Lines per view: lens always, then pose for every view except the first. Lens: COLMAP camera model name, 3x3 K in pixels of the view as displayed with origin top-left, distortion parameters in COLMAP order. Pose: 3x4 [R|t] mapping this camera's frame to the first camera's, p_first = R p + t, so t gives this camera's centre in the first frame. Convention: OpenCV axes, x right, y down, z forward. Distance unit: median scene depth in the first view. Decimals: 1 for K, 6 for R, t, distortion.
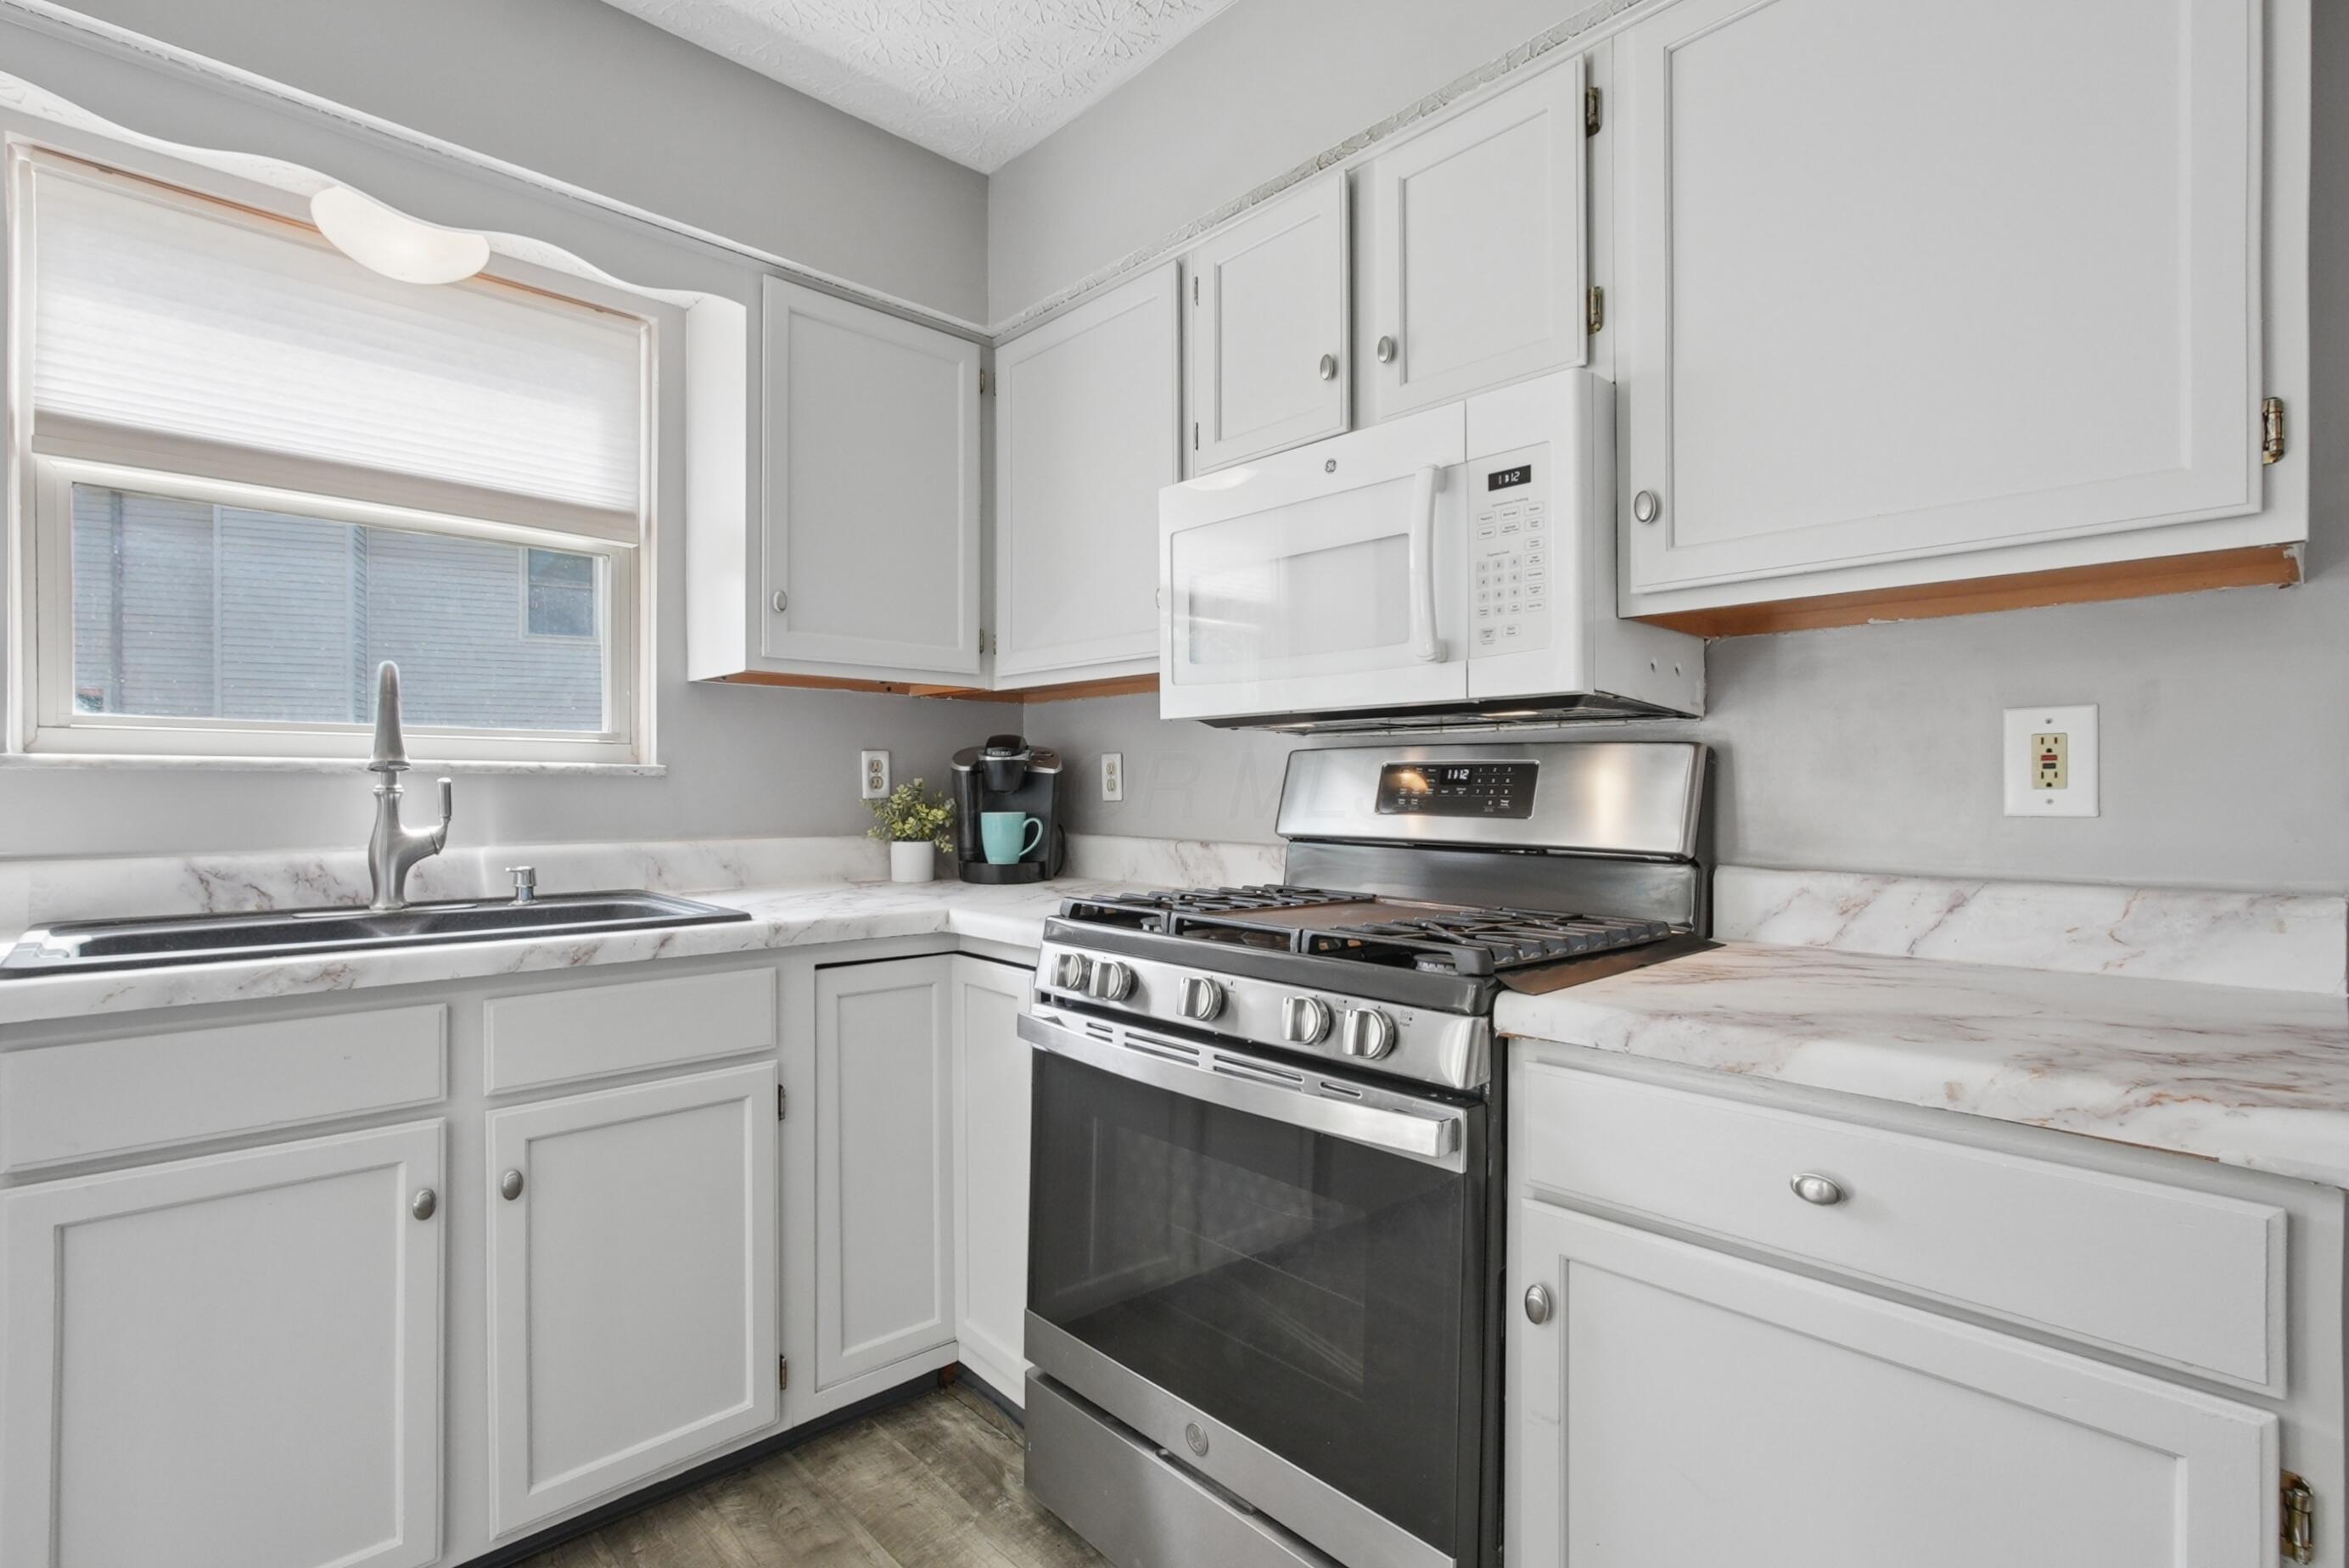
lens RADIAL K [[1101.0, 0, 1180.4], [0, 1101.0, 781.1], [0, 0, 1]] dist [0.005015, 0.002407]
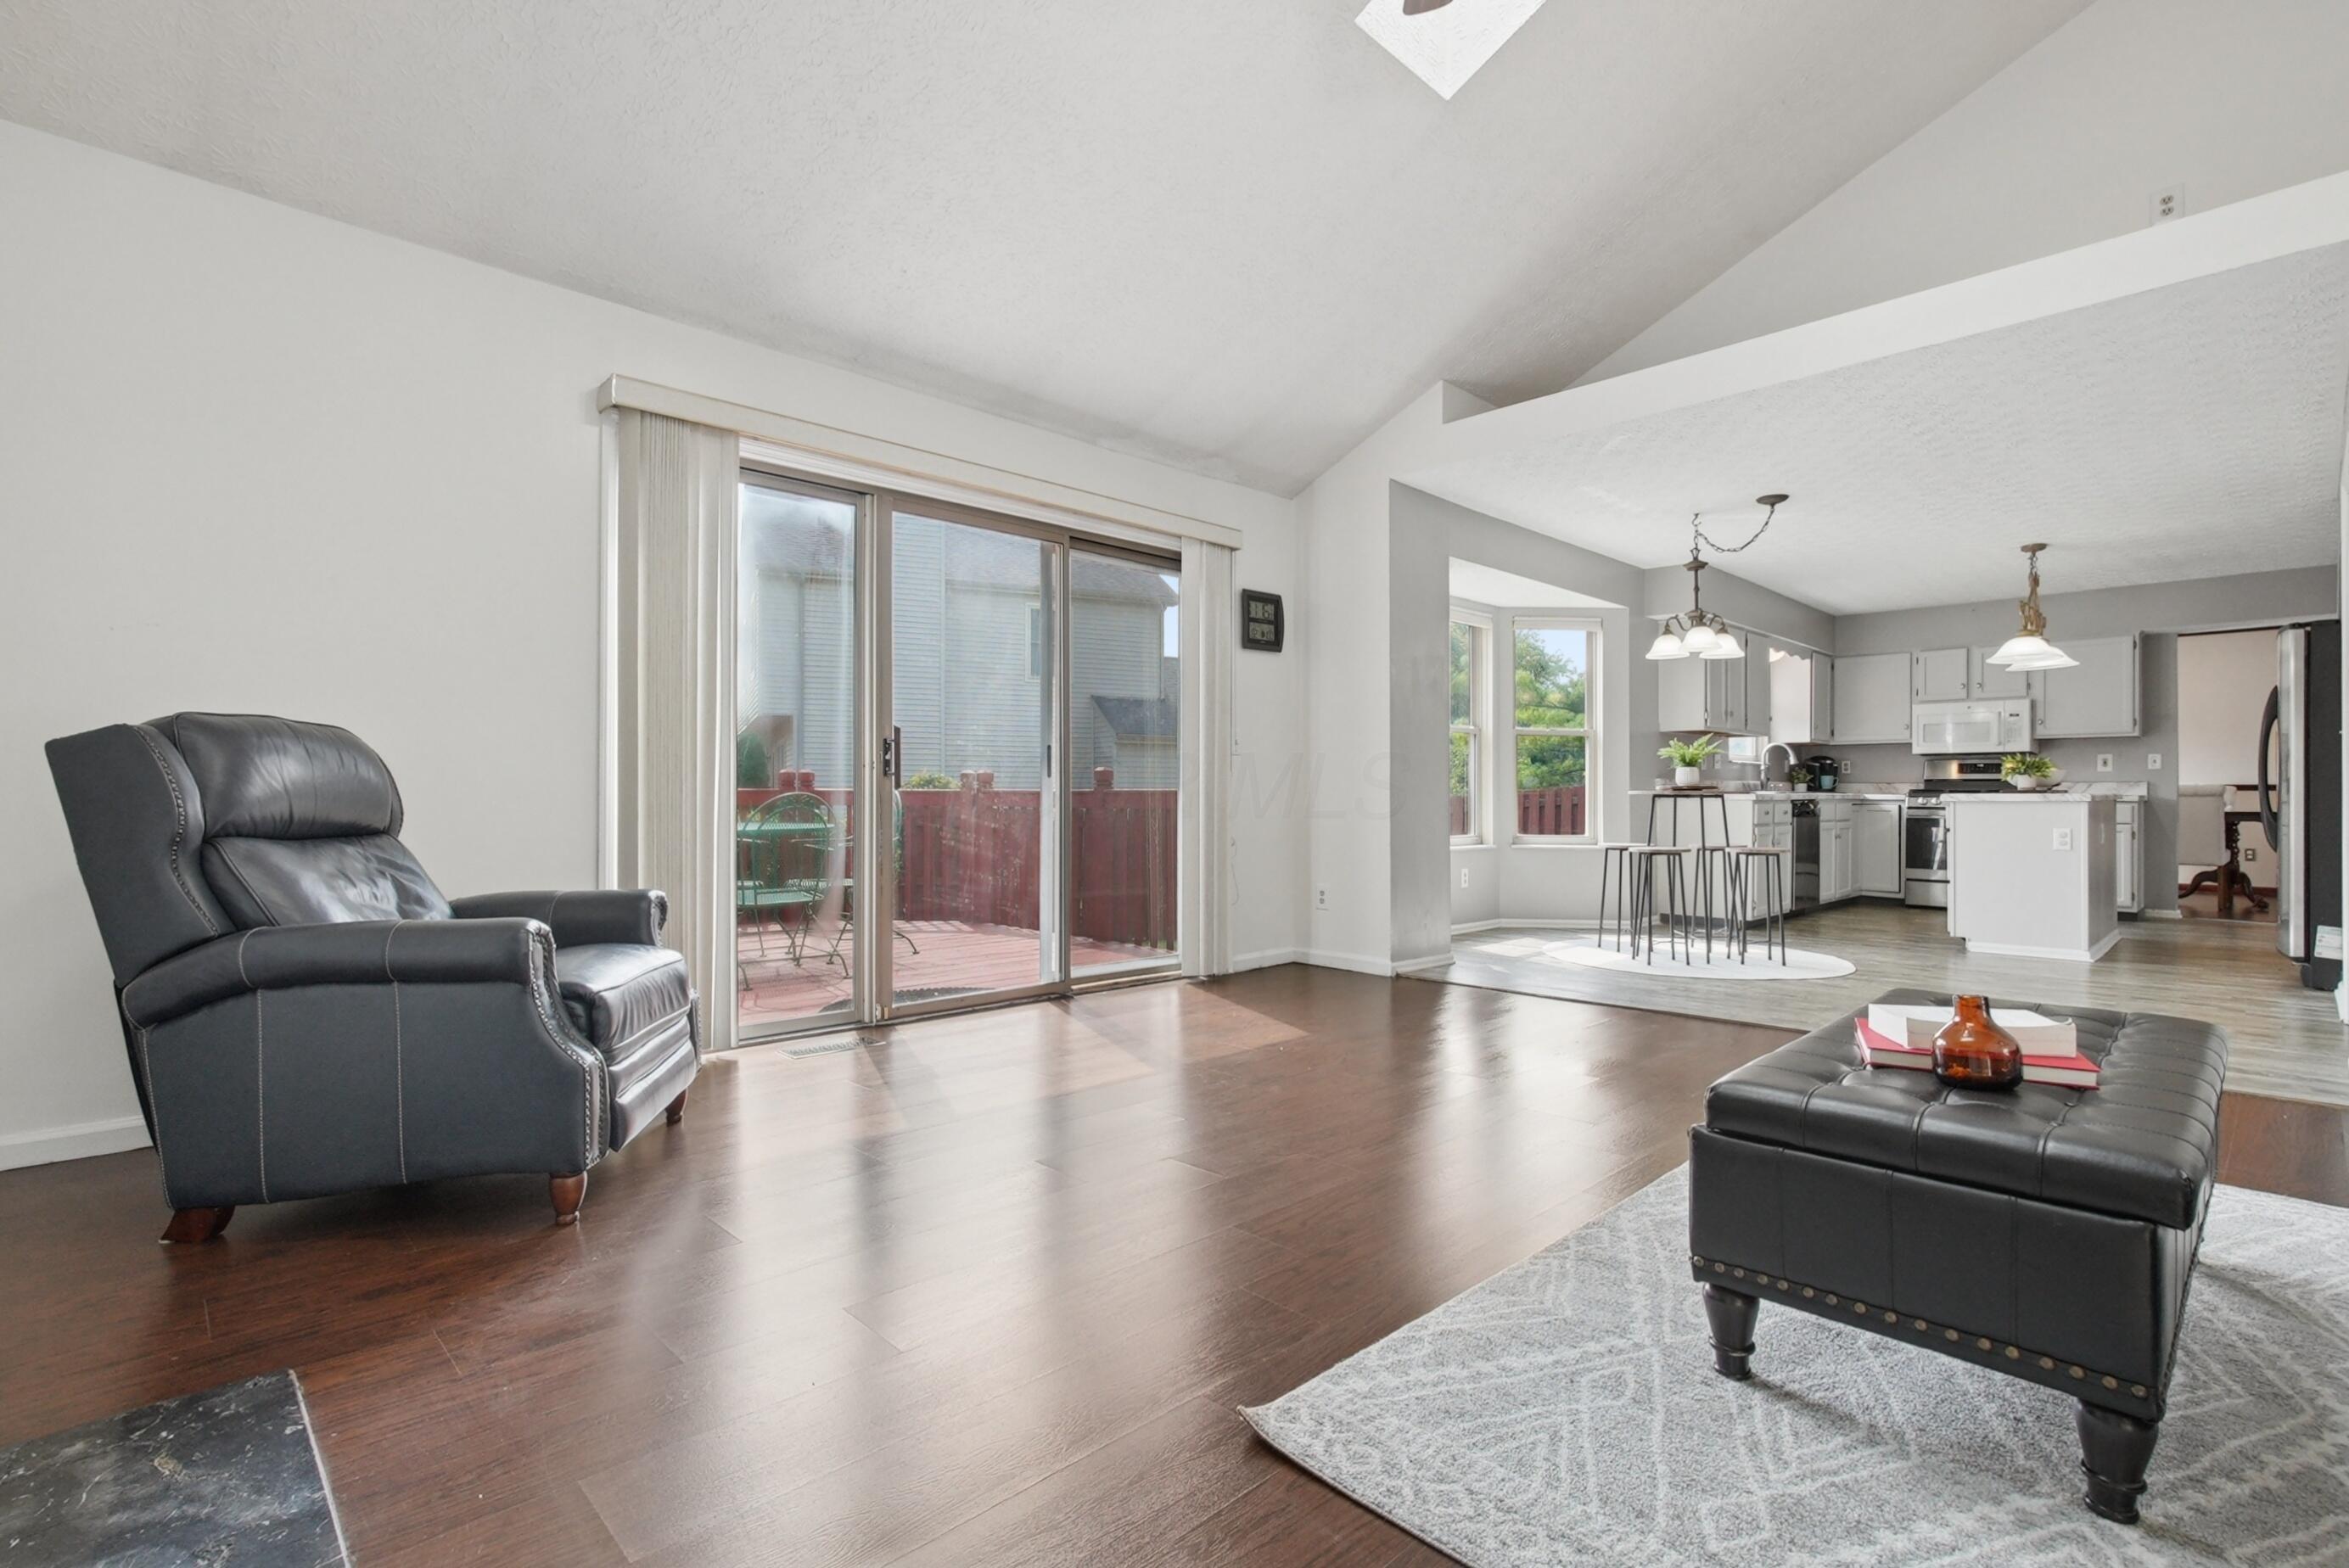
lens RADIAL K [[1101.0, 0, 1169.5], [0, 1101.0, 785.0], [0, 0, 1]] dist [0.005015, 0.002407]
pose [[0.999523, 0.004710, 0.030513, -4.547991], [-0.004731, 0.999989, 0.000618, 0.122820], [-0.030510, -0.000762, 0.999534, -4.935243]]
